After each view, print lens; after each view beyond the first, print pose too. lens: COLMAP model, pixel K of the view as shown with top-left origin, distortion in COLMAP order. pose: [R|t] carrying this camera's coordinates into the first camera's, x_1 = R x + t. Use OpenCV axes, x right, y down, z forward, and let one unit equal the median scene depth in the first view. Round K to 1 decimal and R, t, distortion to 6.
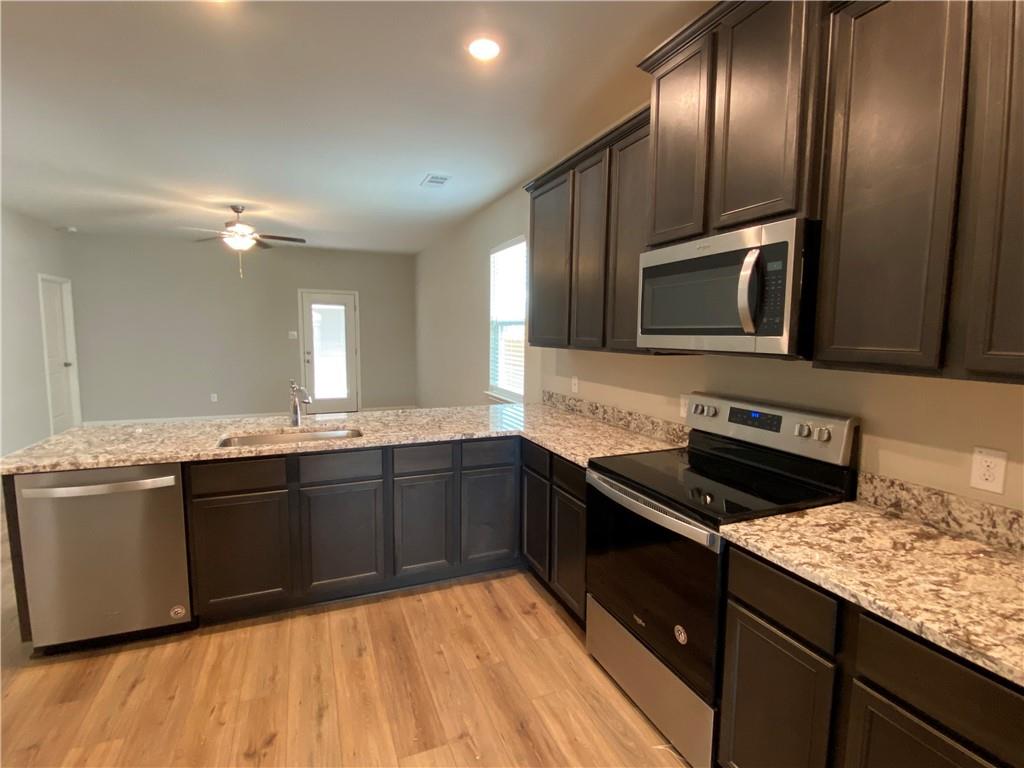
lens RADIAL K [[494.9, 0, 511.5], [0, 494.9, 381.0], [0, 0, 1]] dist [0.001467, -0.000559]
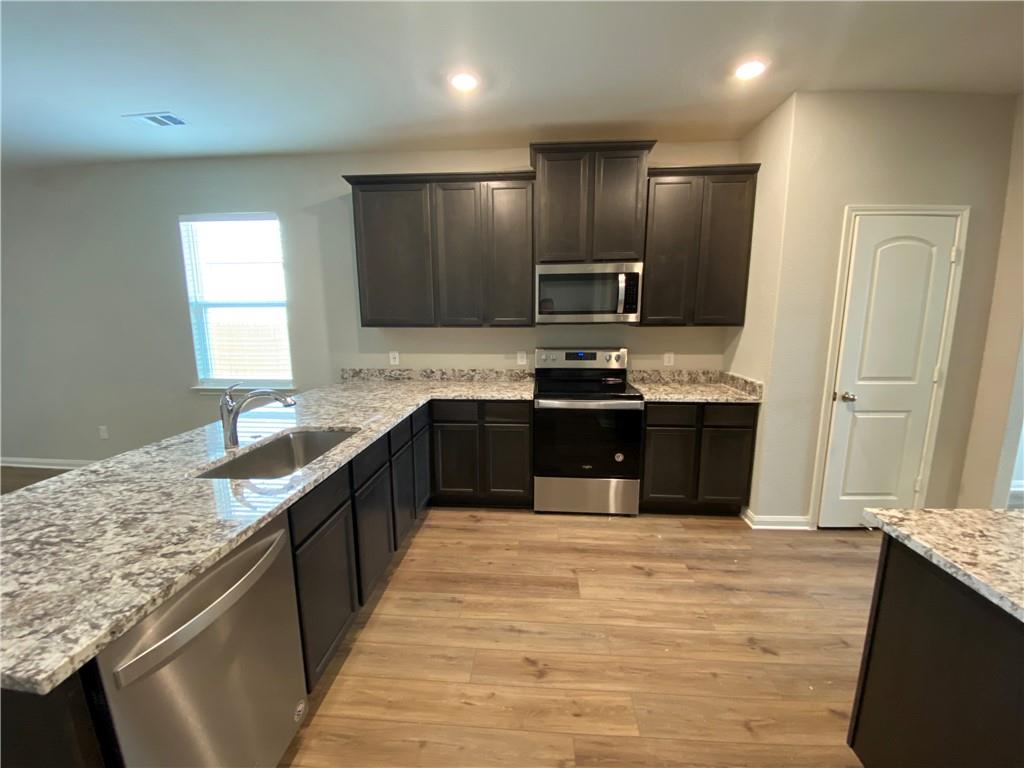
lens RADIAL K [[410.4, 0, 510.8], [0, 410.4, 382.8], [0, 0, 1]] dist [0.002623, -0.000231]
pose [[0.449046, -0.155898, 0.879803, -1.012724], [0.098830, 0.987285, 0.124501, -0.047647], [-0.888026, 0.031045, 0.458743, 0.455999]]
